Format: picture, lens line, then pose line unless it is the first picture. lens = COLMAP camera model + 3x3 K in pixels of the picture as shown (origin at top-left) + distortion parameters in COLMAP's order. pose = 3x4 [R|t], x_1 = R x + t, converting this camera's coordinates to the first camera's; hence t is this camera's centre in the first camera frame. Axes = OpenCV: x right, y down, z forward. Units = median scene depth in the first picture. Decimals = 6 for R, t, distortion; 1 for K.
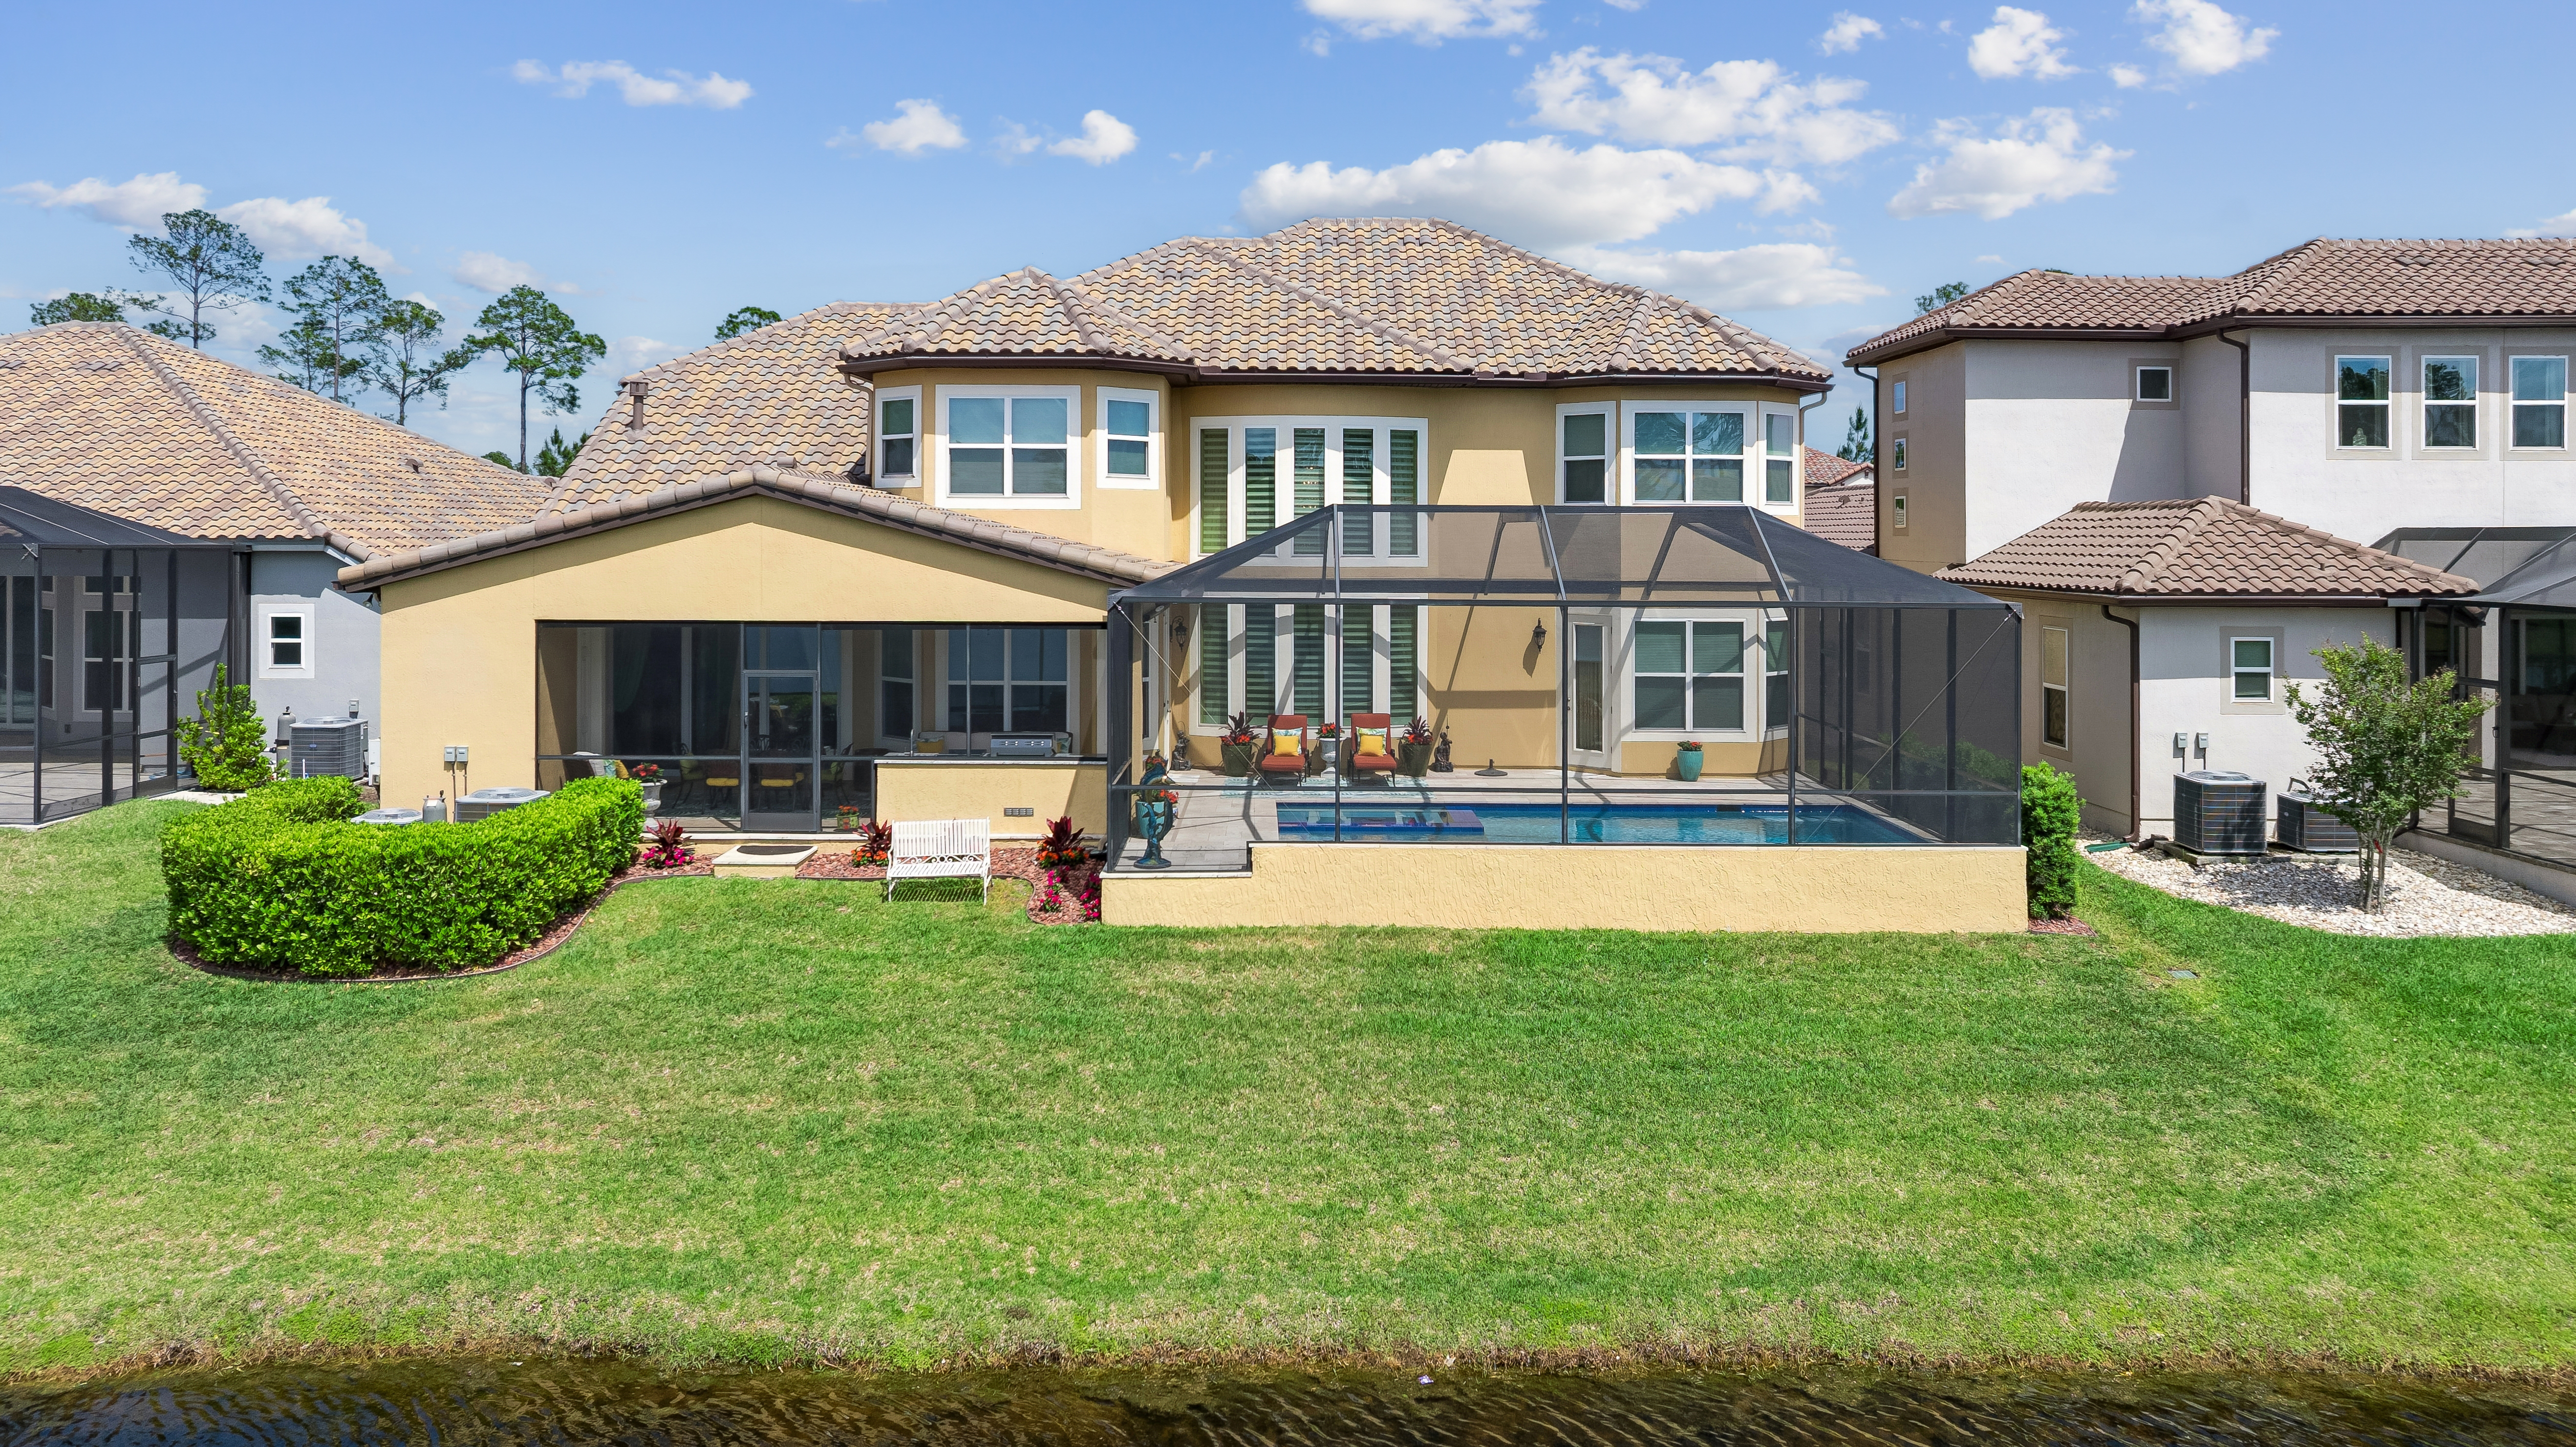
lens RADIAL K [[1870.1, 0, 1282.5], [0, 1870.1, 543.7], [0, 0, 1]] dist [-0.020132, -0.003838]
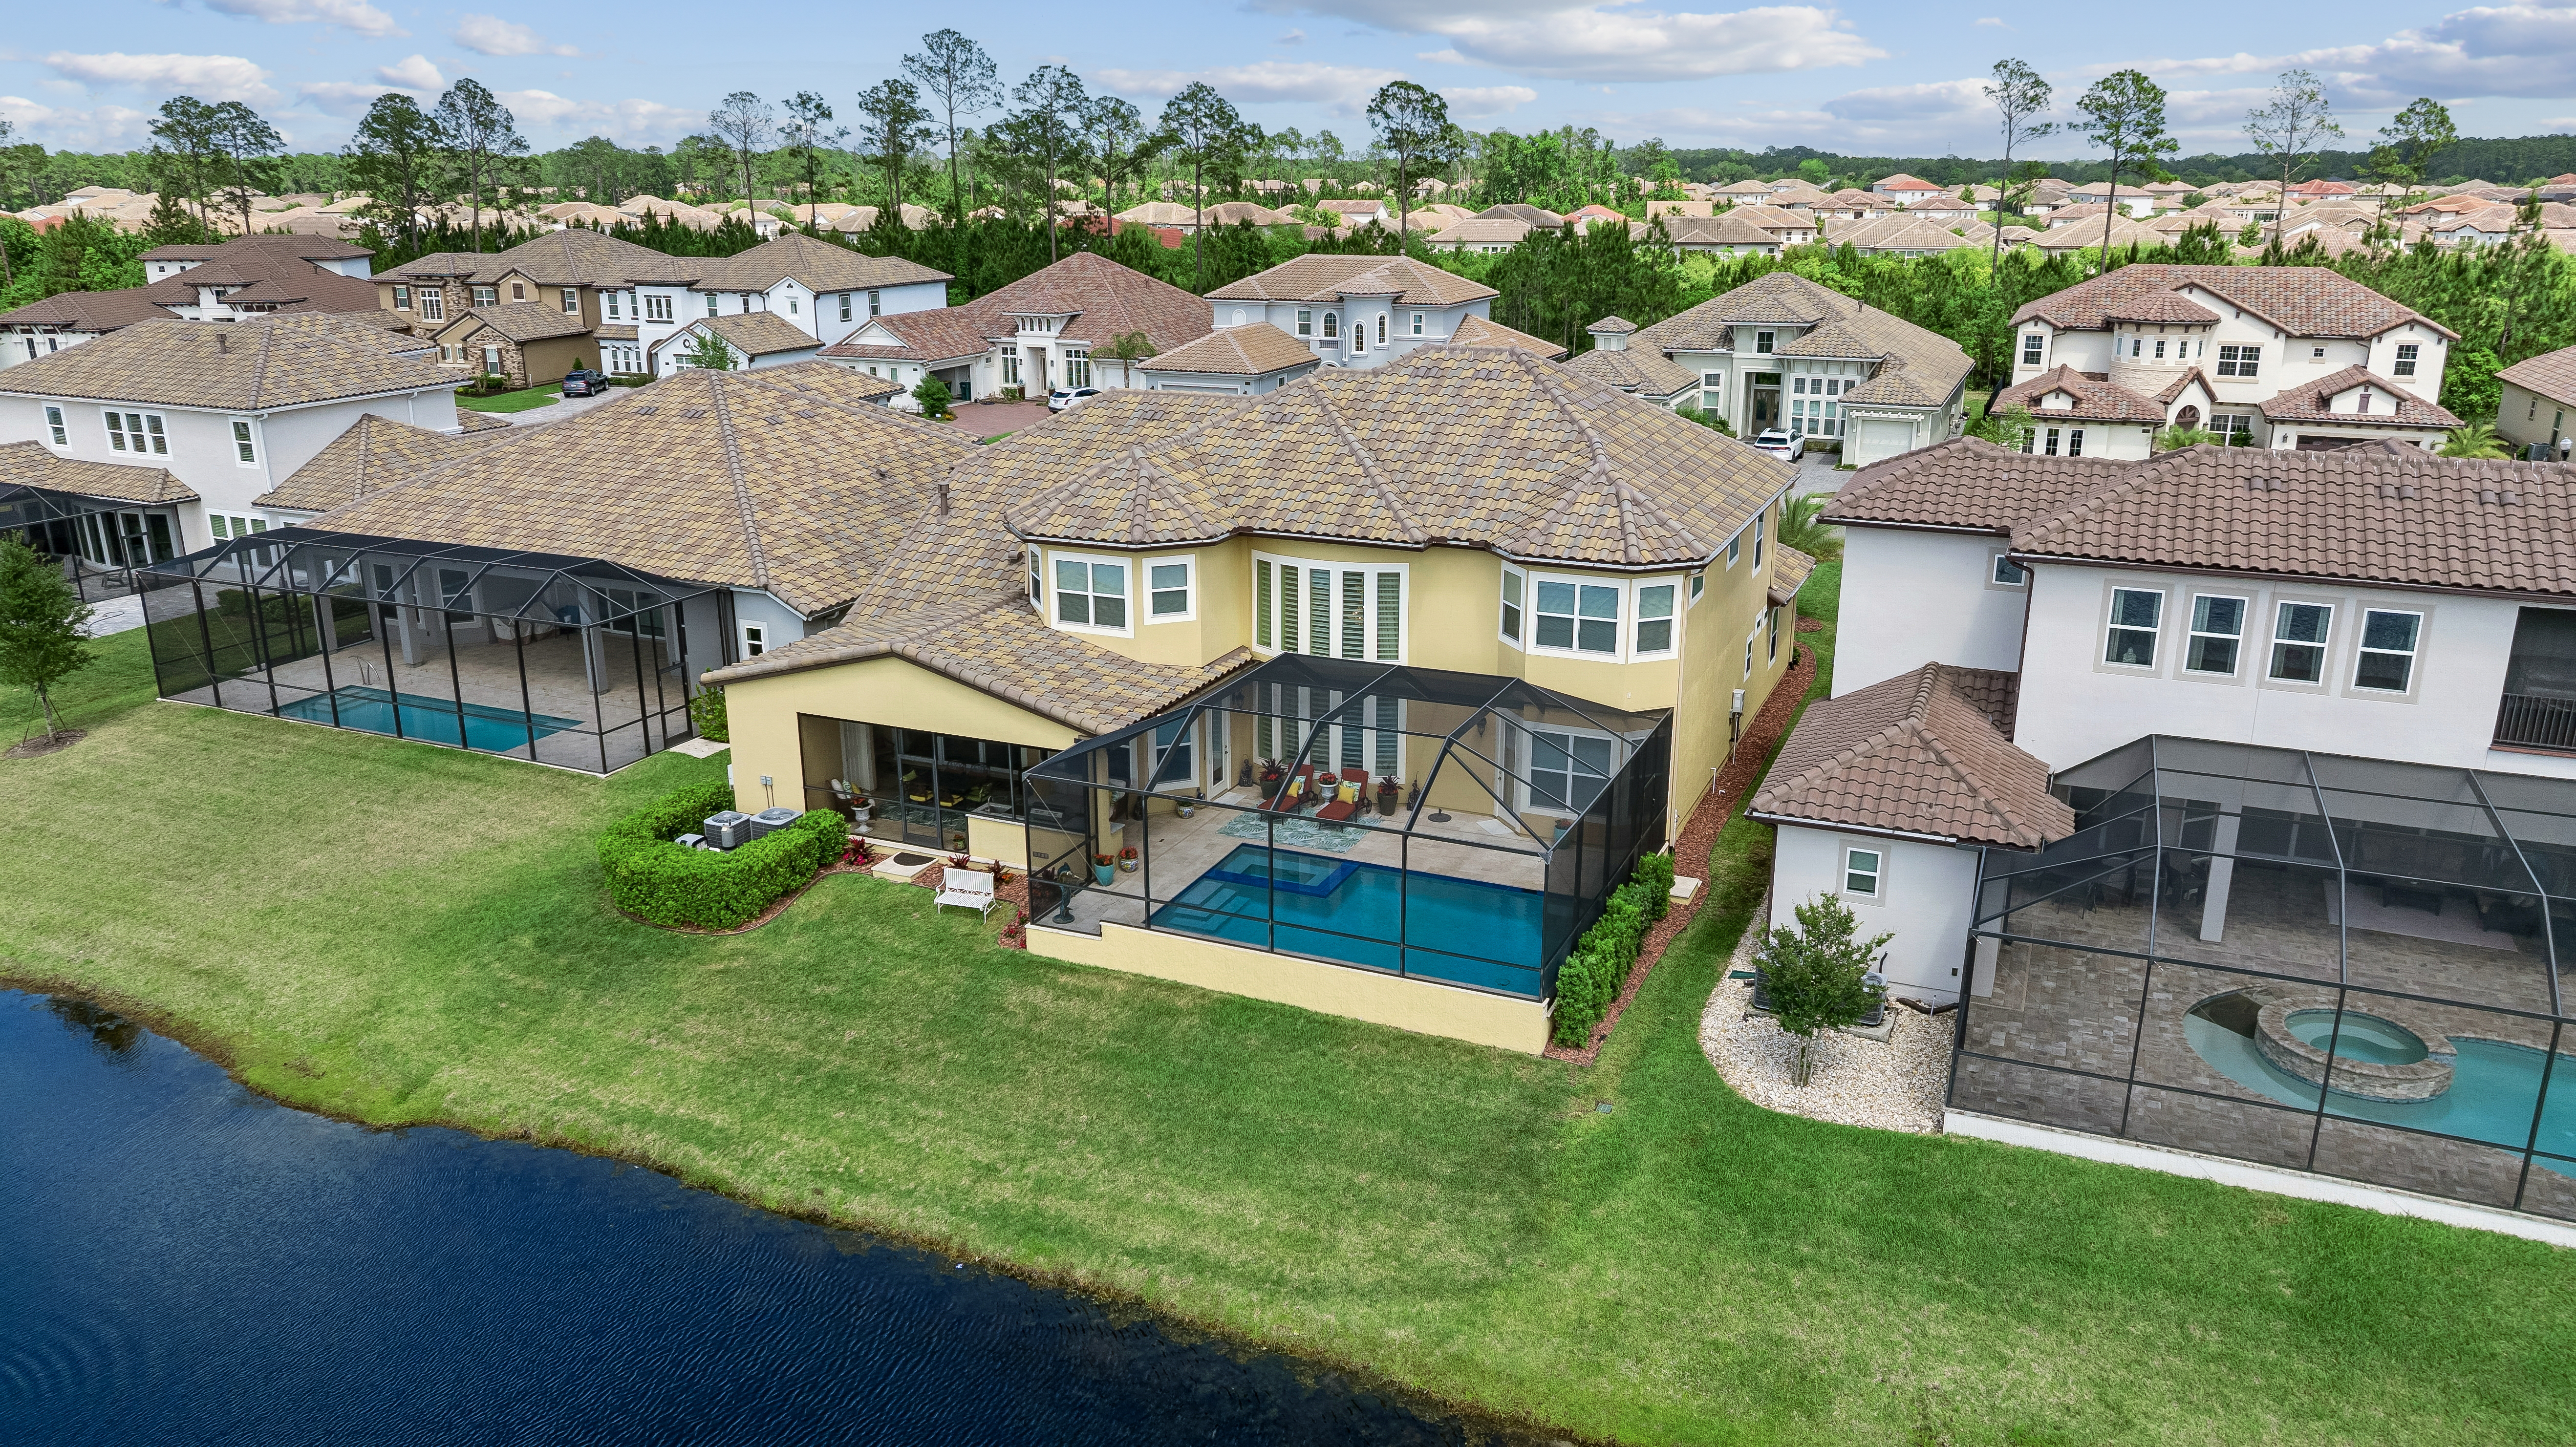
lens RADIAL K [[1812.2, 0, 1288.0], [0, 1812.2, 723.5], [0, 0, 1]] dist [-0.026049, -0.001457]
pose [[0.911157, 0.113805, -0.396032, 0.555563], [0.006629, 0.956932, 0.290238, -0.352899], [0.412006, -0.267077, 0.871161, -0.227930]]
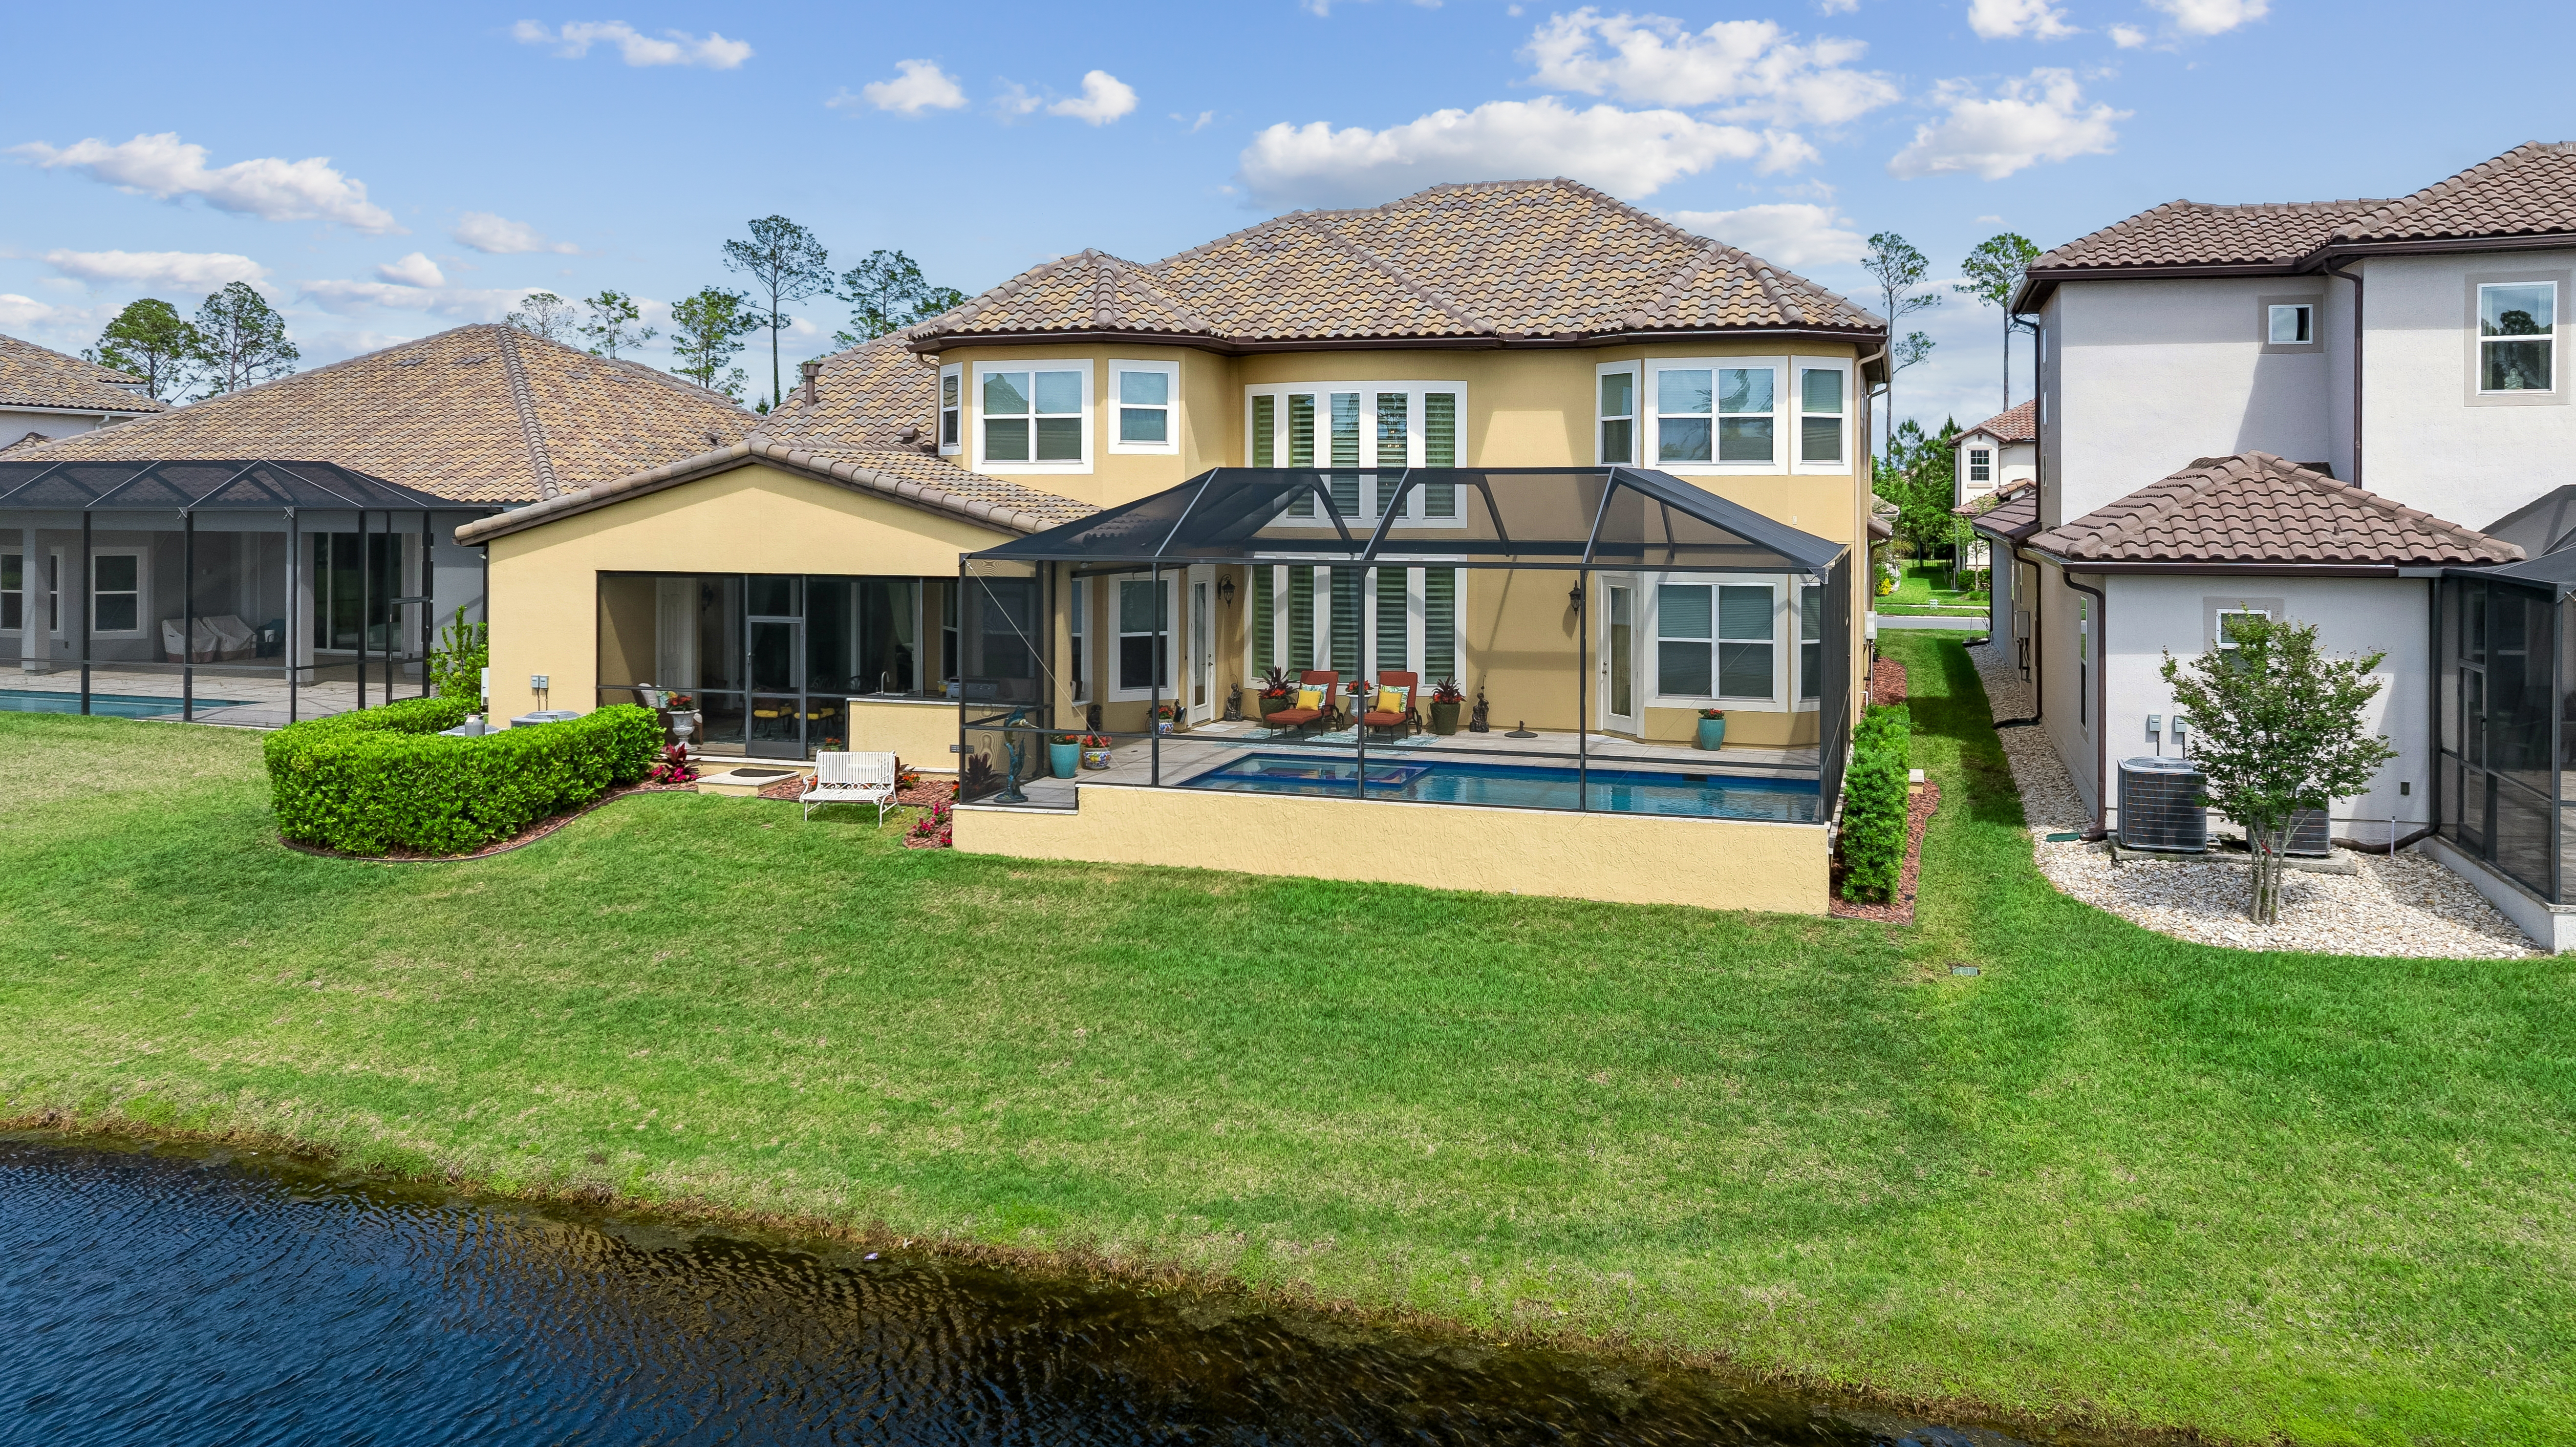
lens RADIAL K [[1879.3, 0, 1286.8], [0, 1879.3, 498.4], [0, 0, 1]] dist [-0.026693, 0.008727]
pose [[0.949148, -0.002159, -0.314822, 0.316667], [0.000797, 0.999990, -0.004454, 0.000742], [0.314828, 0.003977, 0.949140, 0.007711]]
